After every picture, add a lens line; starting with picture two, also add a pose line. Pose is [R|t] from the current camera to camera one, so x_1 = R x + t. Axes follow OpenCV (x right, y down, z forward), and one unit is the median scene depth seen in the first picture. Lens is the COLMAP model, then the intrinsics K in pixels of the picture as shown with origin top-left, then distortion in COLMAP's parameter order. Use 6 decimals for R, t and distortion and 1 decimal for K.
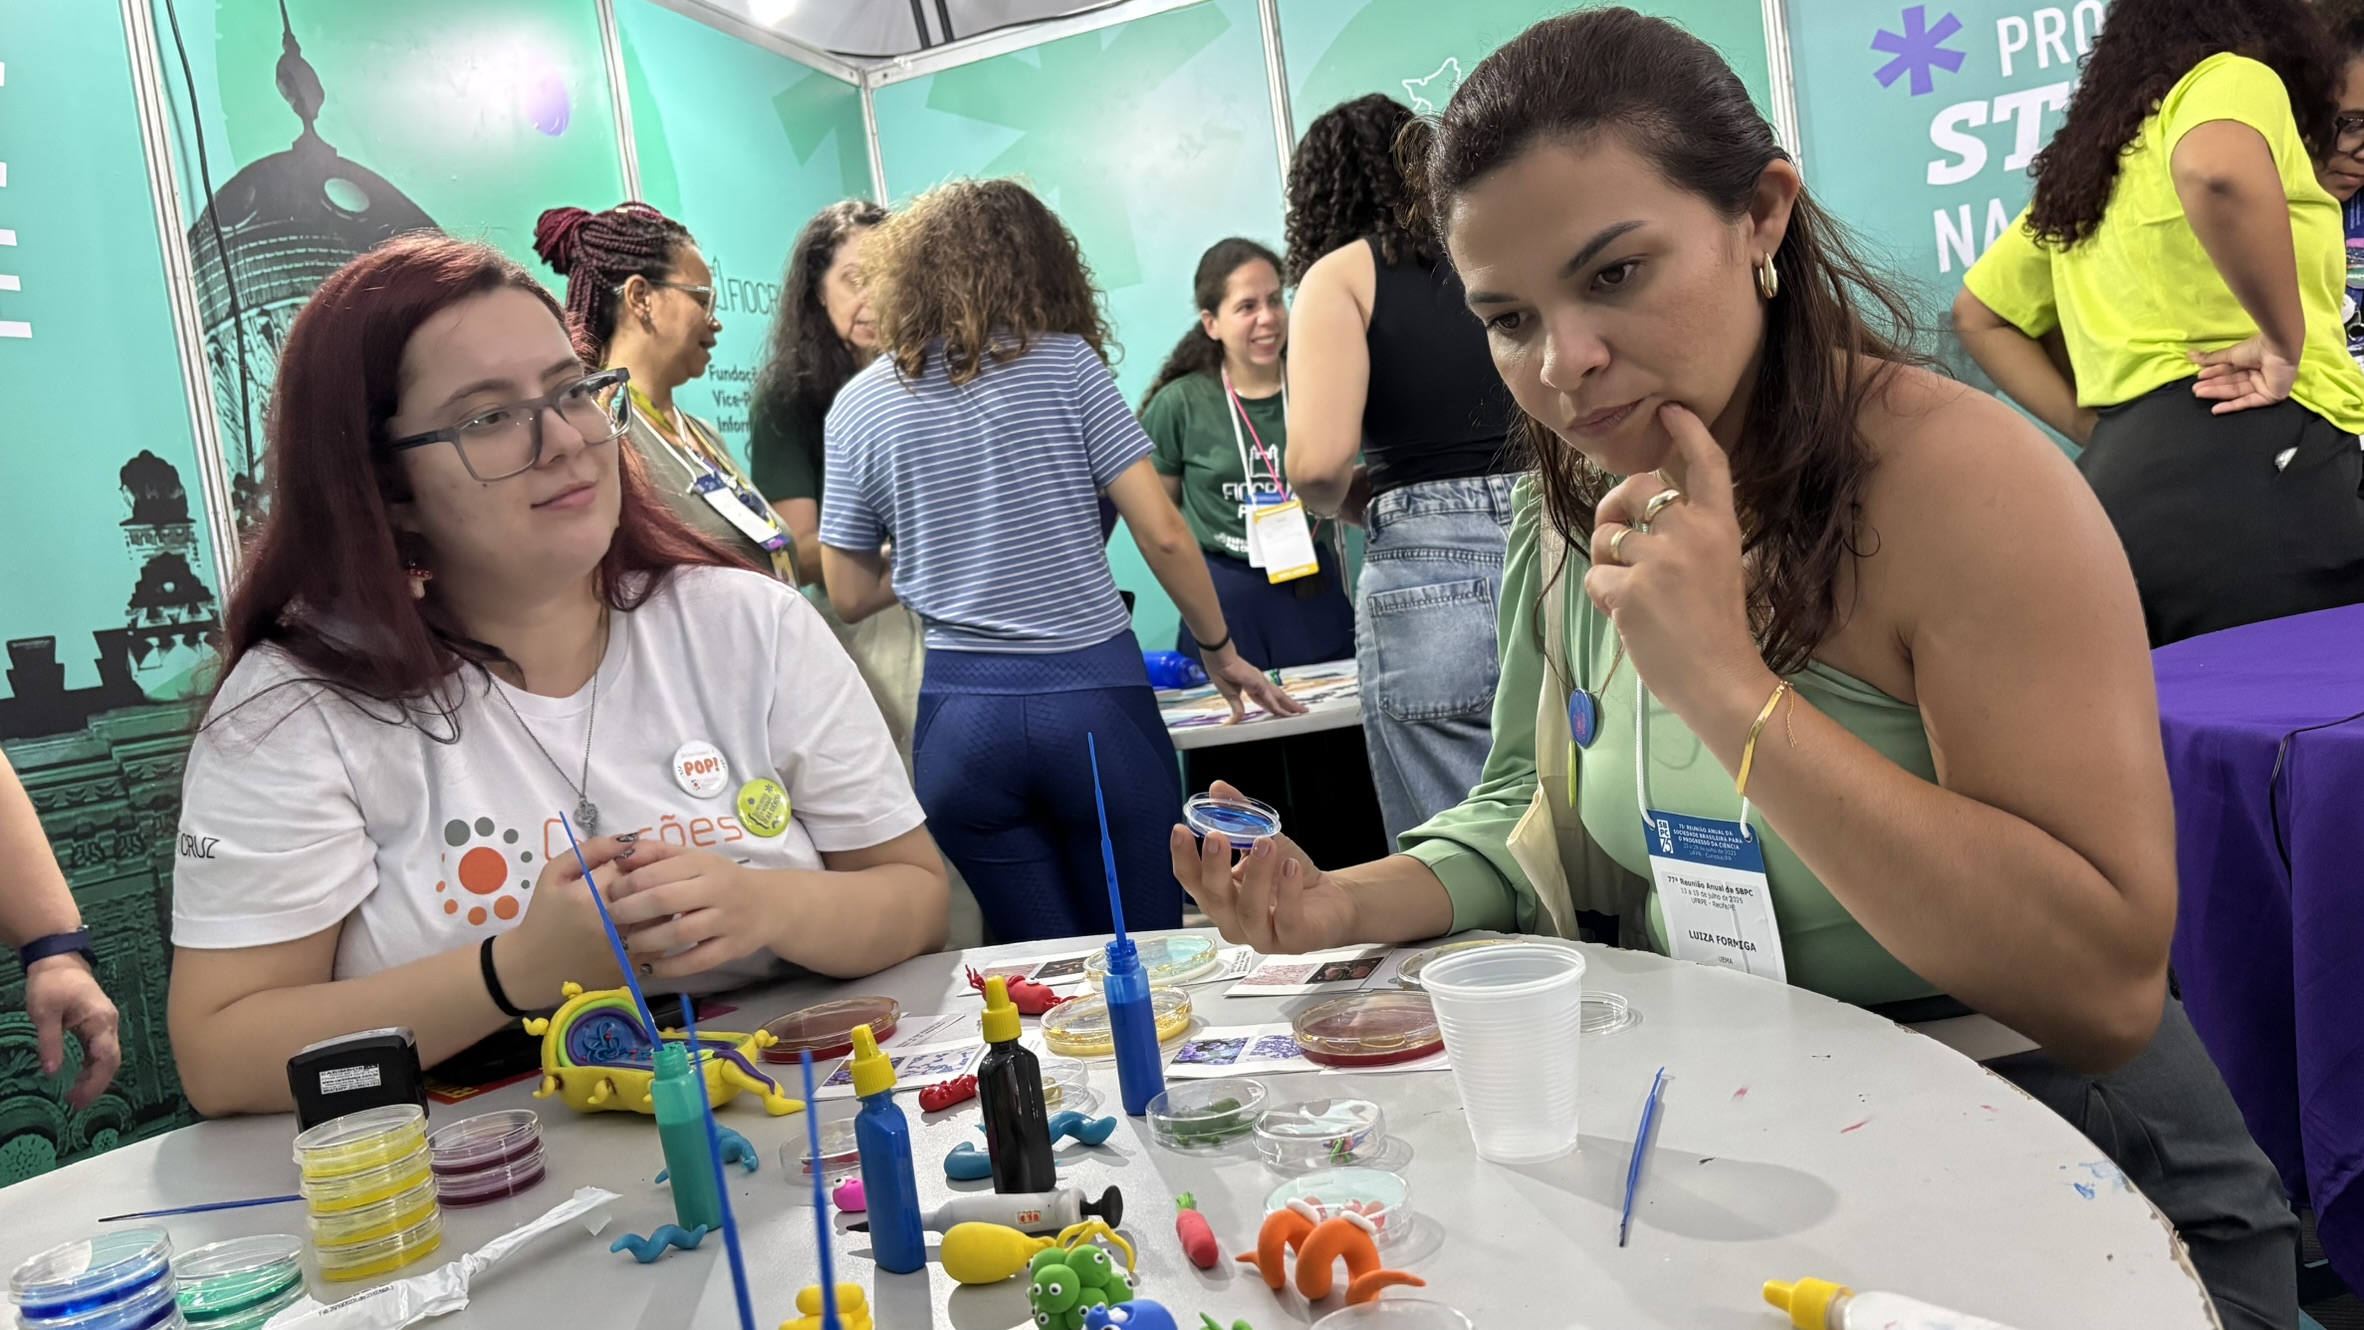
lens RADIAL K [[1821.2, 0, 1182.0], [0, 1821.2, 665.0], [0, 0, 1]] dist [-0.002599, -0.002545]
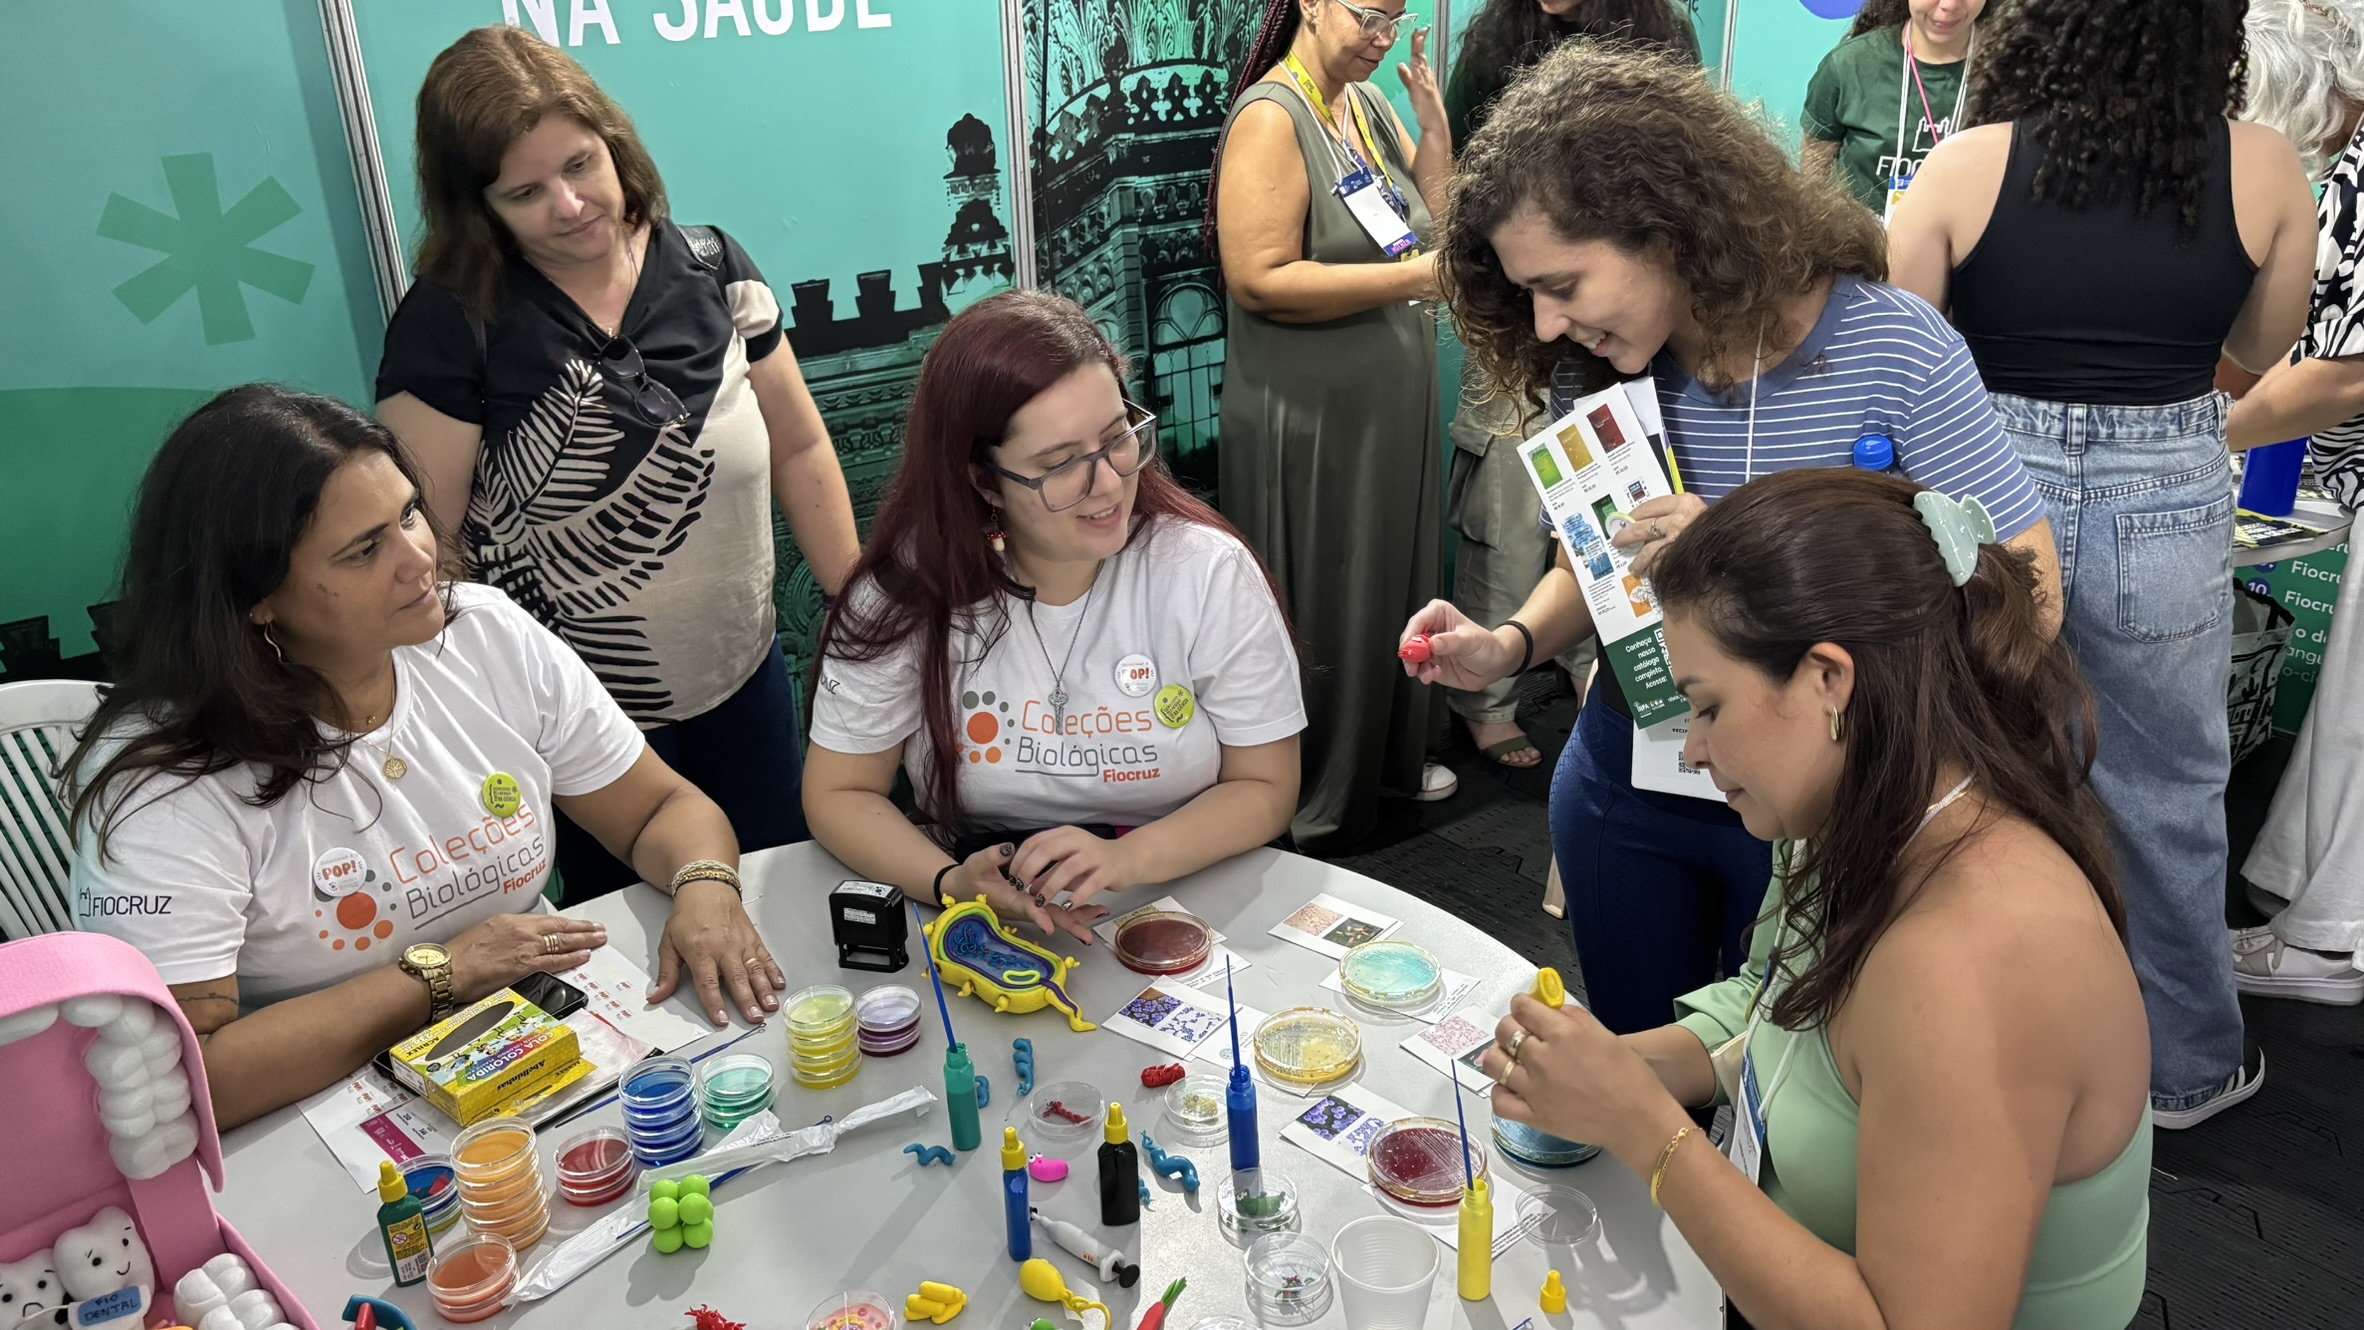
lens RADIAL K [[1821.2, 0, 1182.0], [0, 1821.2, 665.0], [0, 0, 1]] dist [-0.002599, -0.002545]
pose [[0.860335, 0.291324, -0.418275, 0.194272], [-0.114198, 0.909885, 0.398834, -0.291142], [0.496772, -0.295365, 0.816074, -0.064374]]
